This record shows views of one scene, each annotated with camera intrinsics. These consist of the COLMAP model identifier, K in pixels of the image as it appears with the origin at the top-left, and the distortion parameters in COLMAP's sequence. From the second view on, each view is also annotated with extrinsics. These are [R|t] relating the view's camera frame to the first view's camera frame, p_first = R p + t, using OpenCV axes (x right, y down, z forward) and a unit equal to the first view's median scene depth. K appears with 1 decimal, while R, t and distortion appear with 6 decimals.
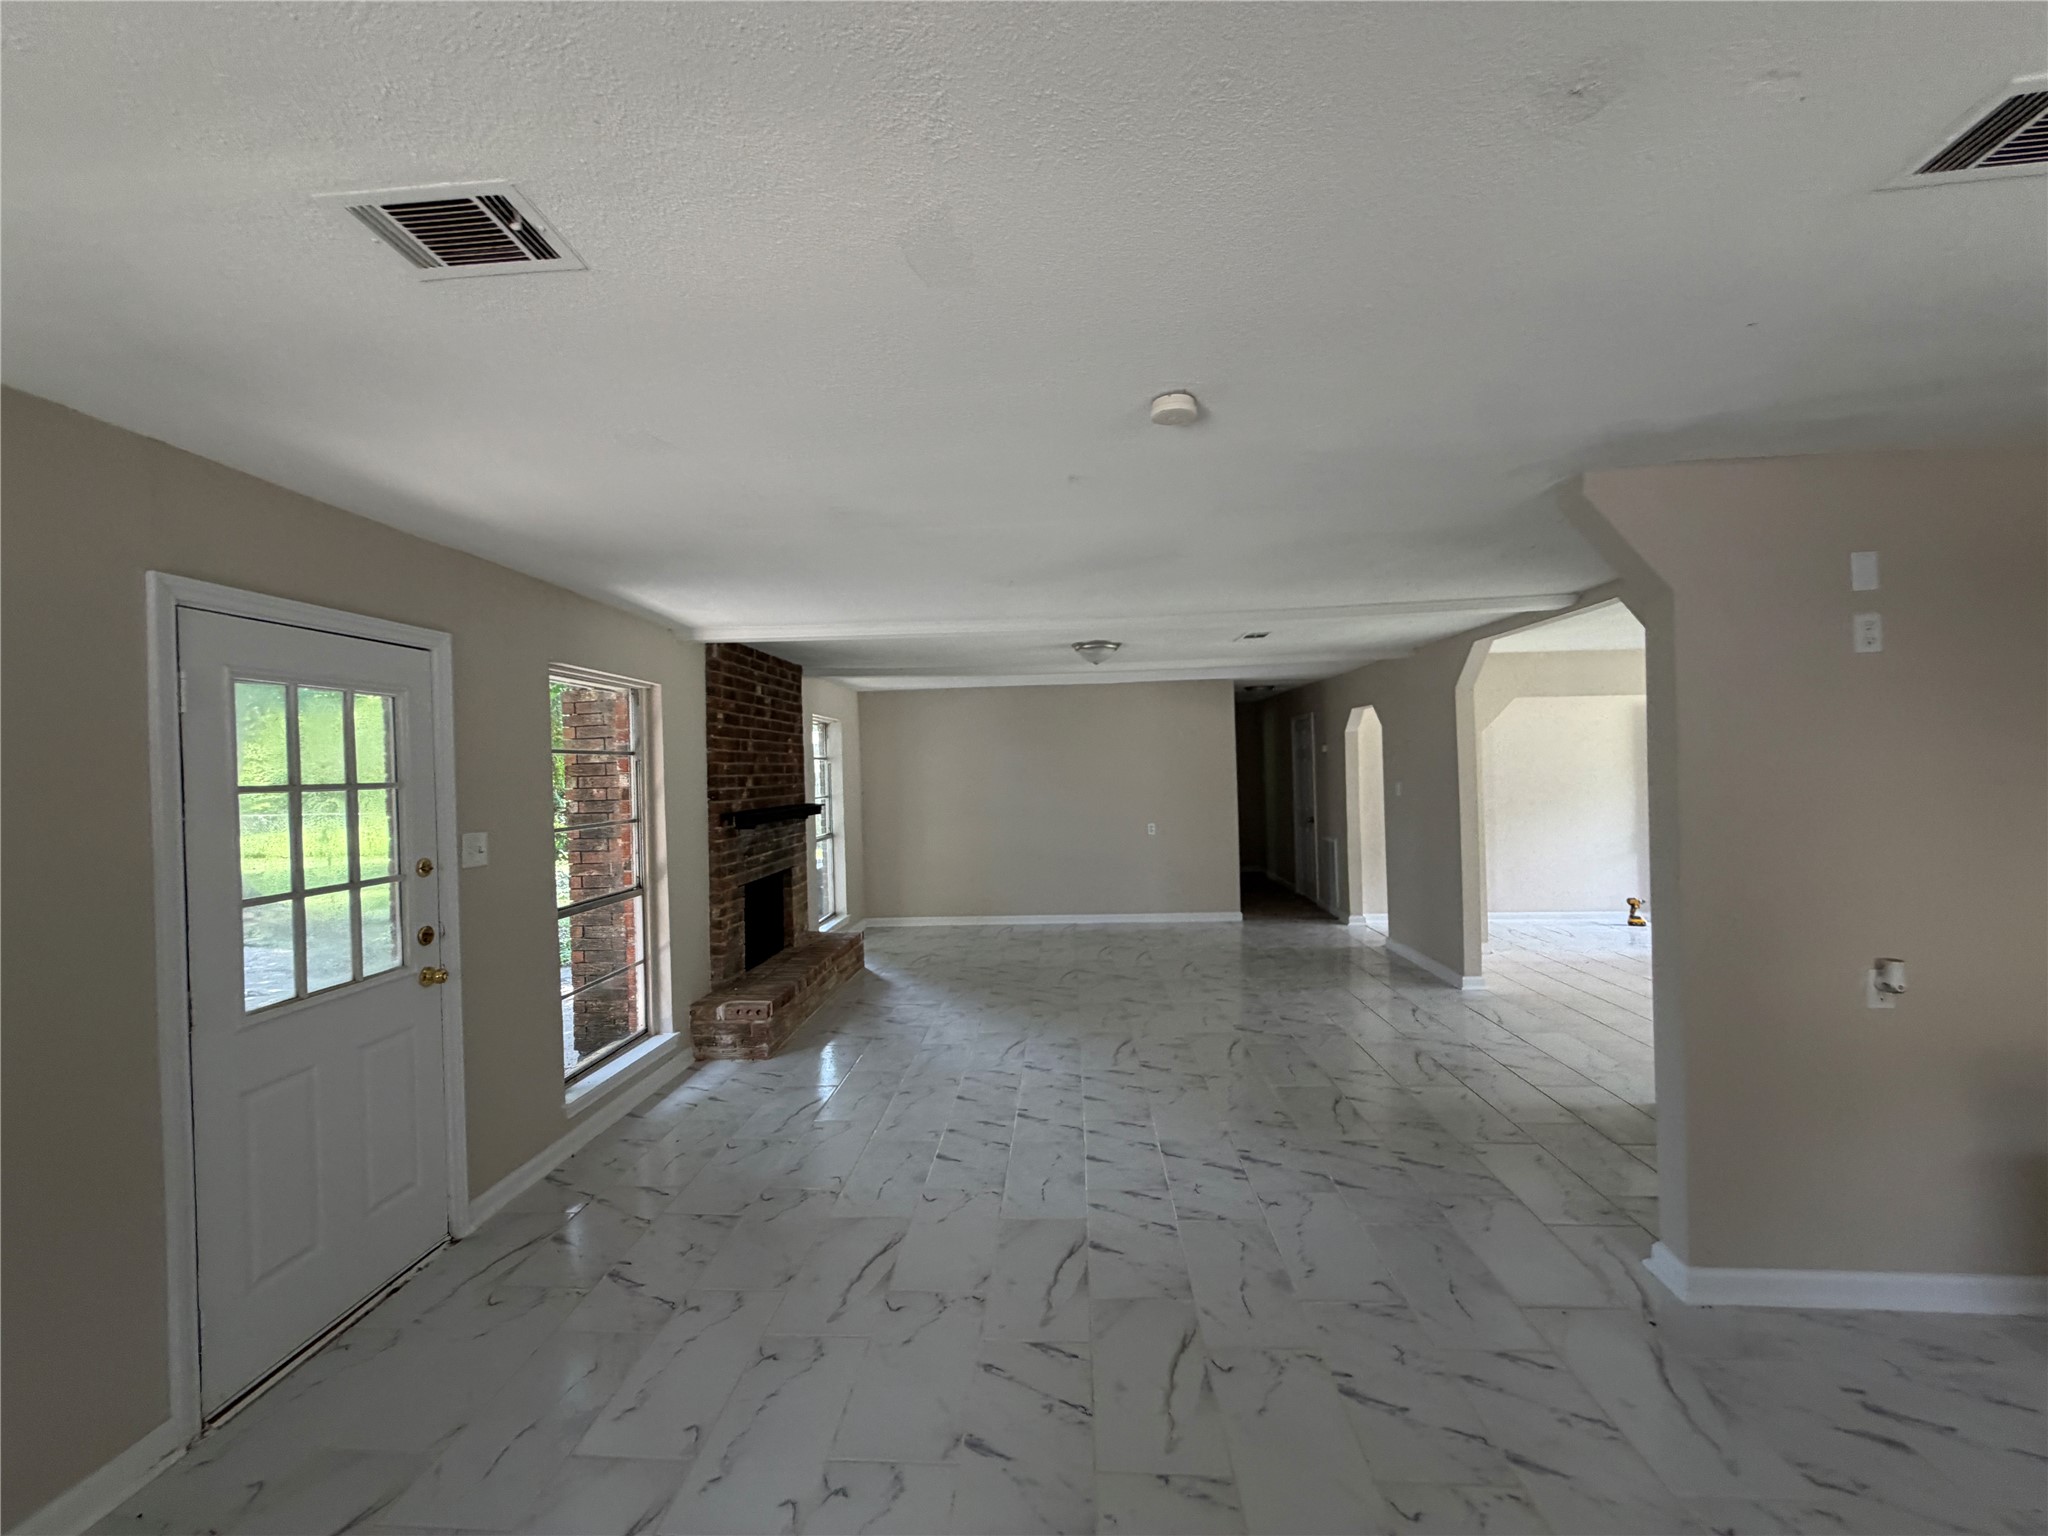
lens RADIAL K [[817.5, 0, 1017.5], [0, 817.5, 767.7], [0, 0, 1]] dist [0.000209, 0.000001]
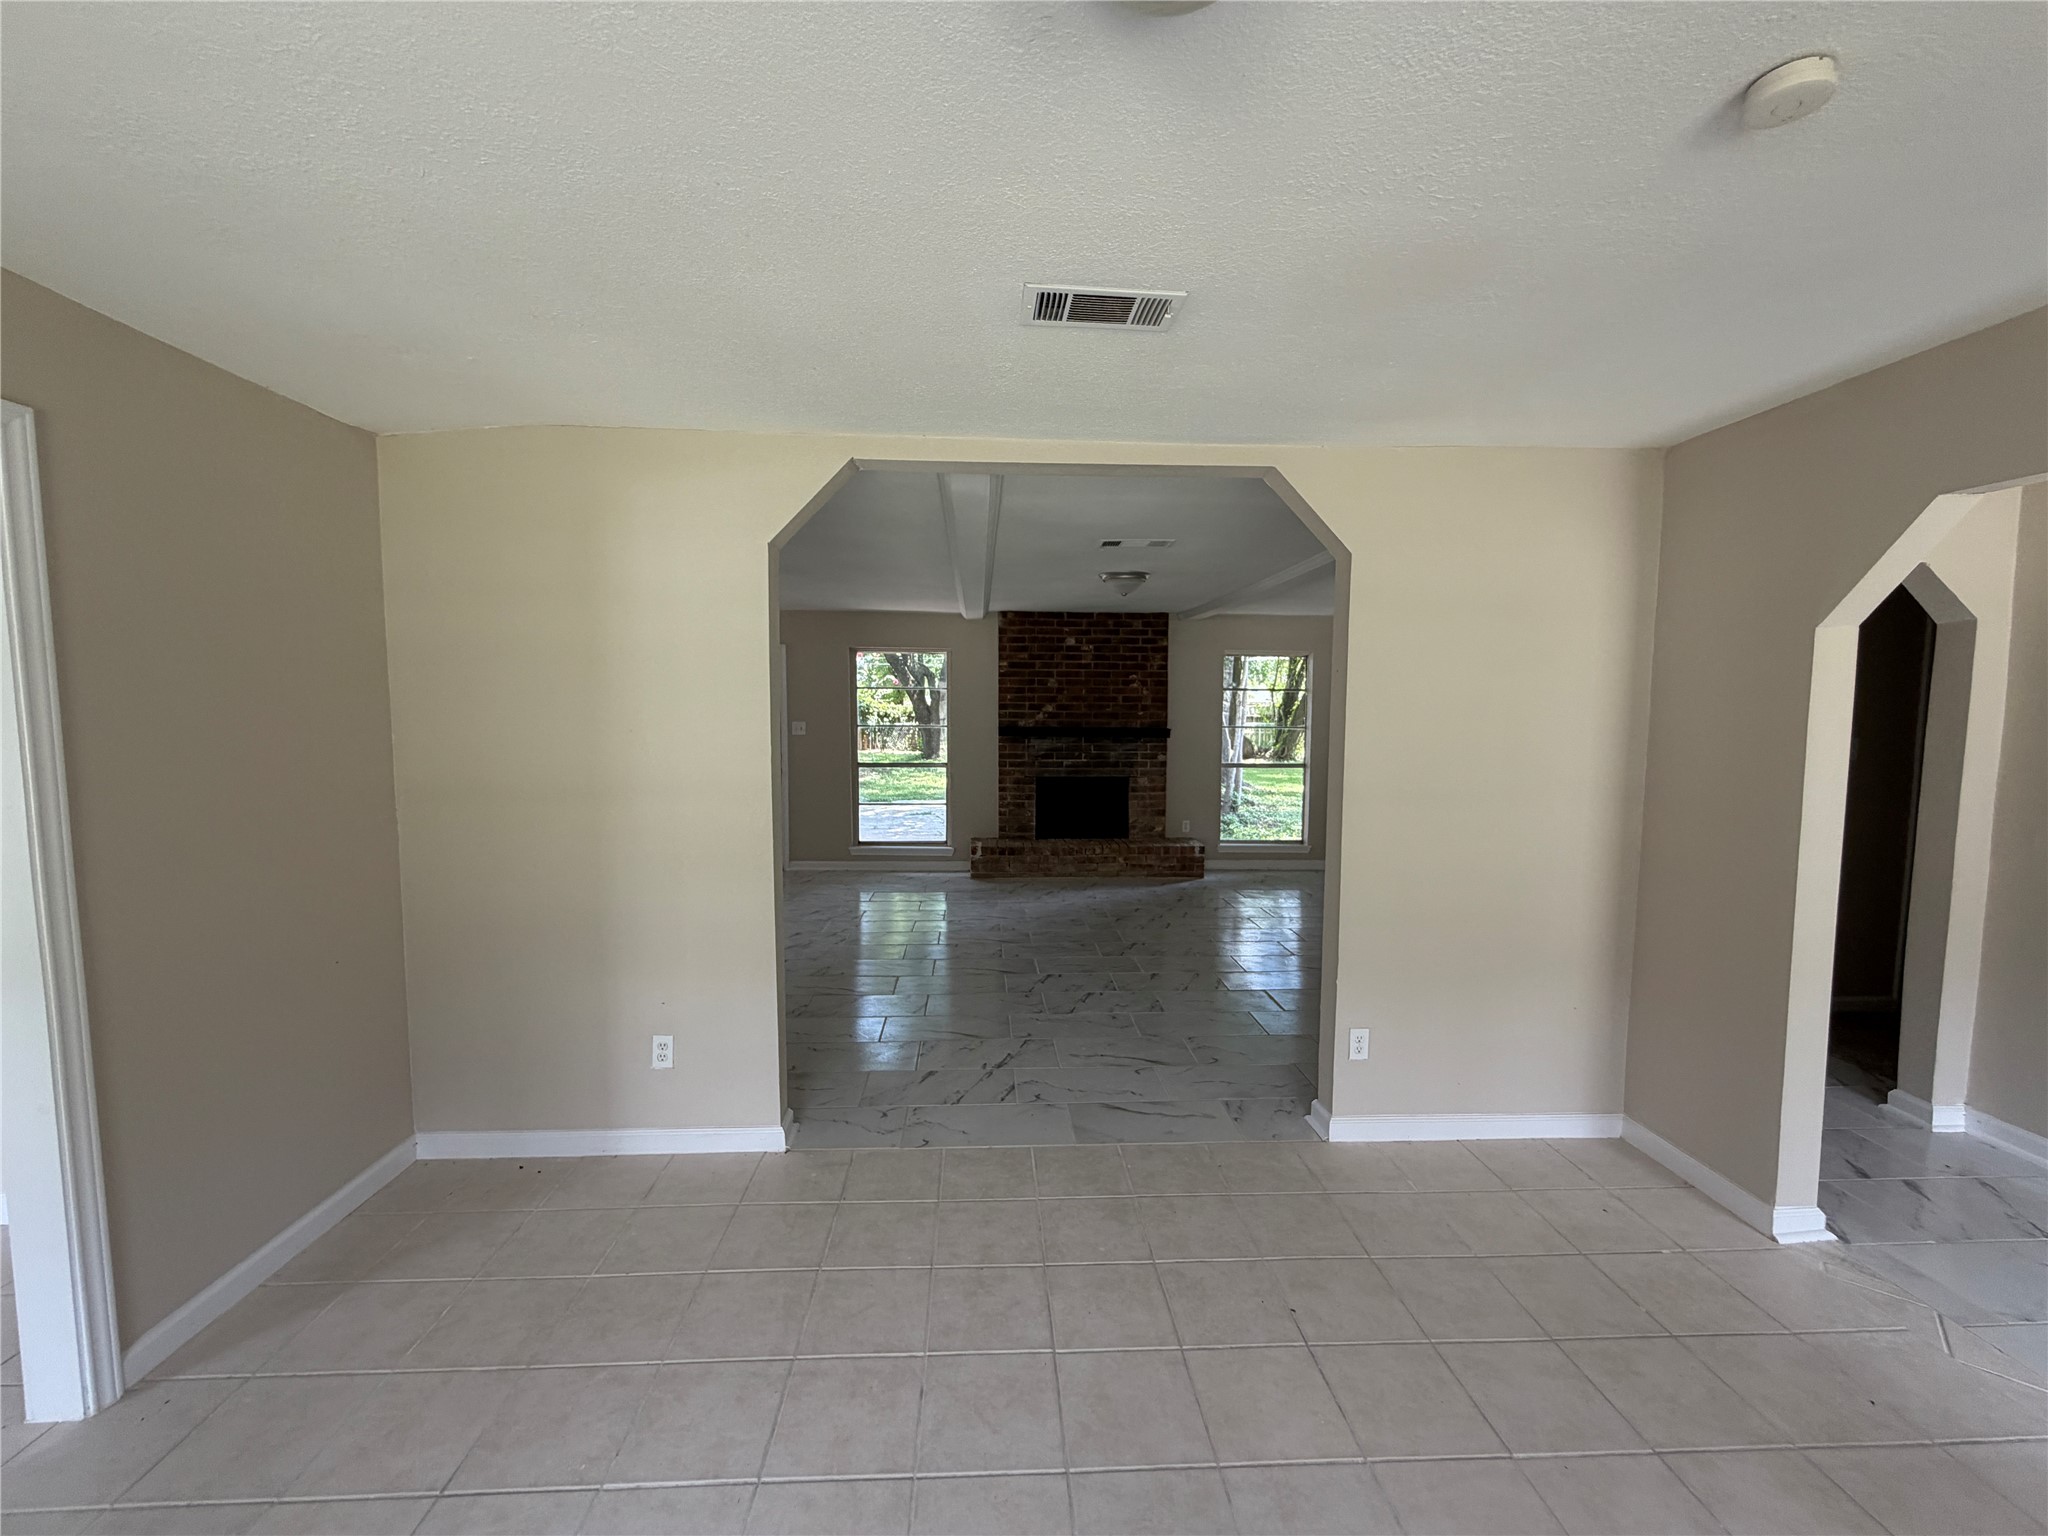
lens RADIAL K [[817.5, 0, 1017.5], [0, 817.5, 767.7], [0, 0, 1]] dist [0.000209, 0.000001]
pose [[0.113771, 0.097153, -0.988745, 1.346979], [-0.006583, 0.995259, 0.097036, -0.020079], [0.993485, -0.004531, 0.113871, 0.959546]]
